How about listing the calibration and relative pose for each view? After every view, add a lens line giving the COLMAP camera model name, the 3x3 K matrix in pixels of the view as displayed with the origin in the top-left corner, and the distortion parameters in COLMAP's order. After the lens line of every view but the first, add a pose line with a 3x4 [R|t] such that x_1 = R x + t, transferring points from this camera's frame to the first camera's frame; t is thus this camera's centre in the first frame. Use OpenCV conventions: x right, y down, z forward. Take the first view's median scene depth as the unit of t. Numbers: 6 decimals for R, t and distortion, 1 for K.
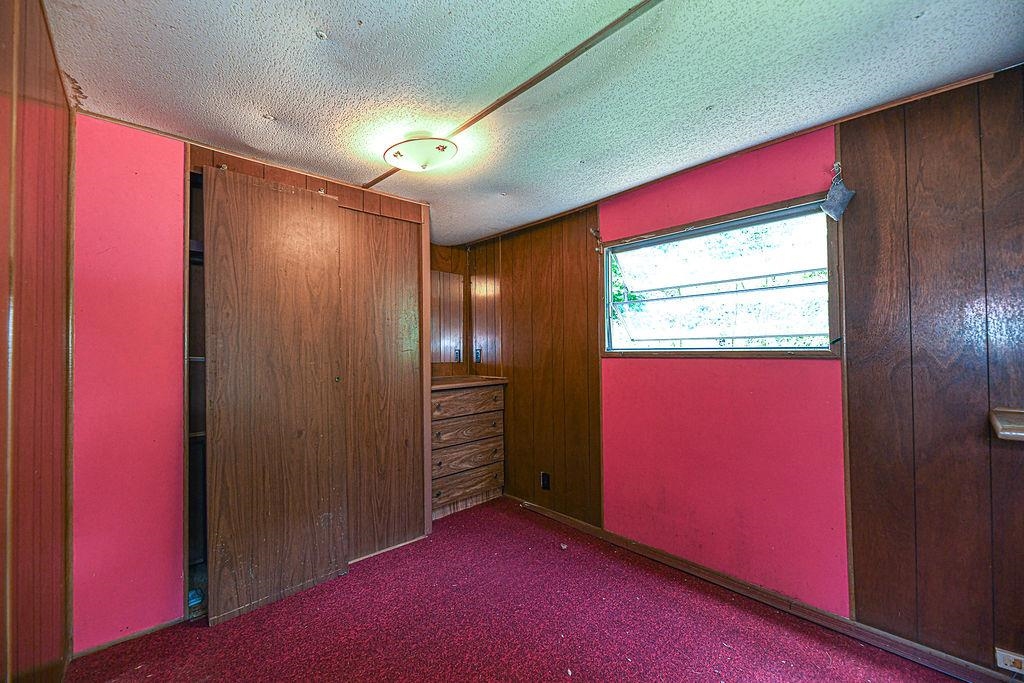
lens RADIAL K [[412.3, 0, 514.4], [0, 412.3, 339.4], [0, 0, 1]] dist [-0.000208, -0.003572]
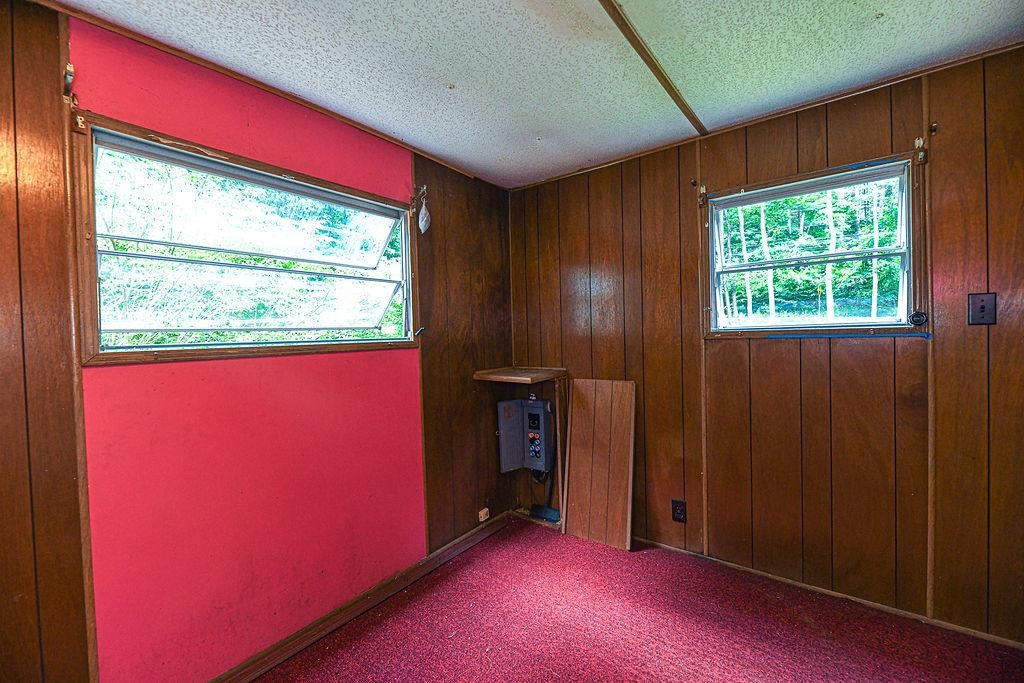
lens RADIAL K [[412.3, 0, 510.0], [0, 412.3, 344.2], [0, 0, 1]] dist [-0.000208, -0.003572]
pose [[-0.156804, -0.001624, 0.987628, -0.379129], [0.017957, 0.999829, 0.004495, 0.032181], [-0.987466, 0.018439, -0.156748, 0.781402]]
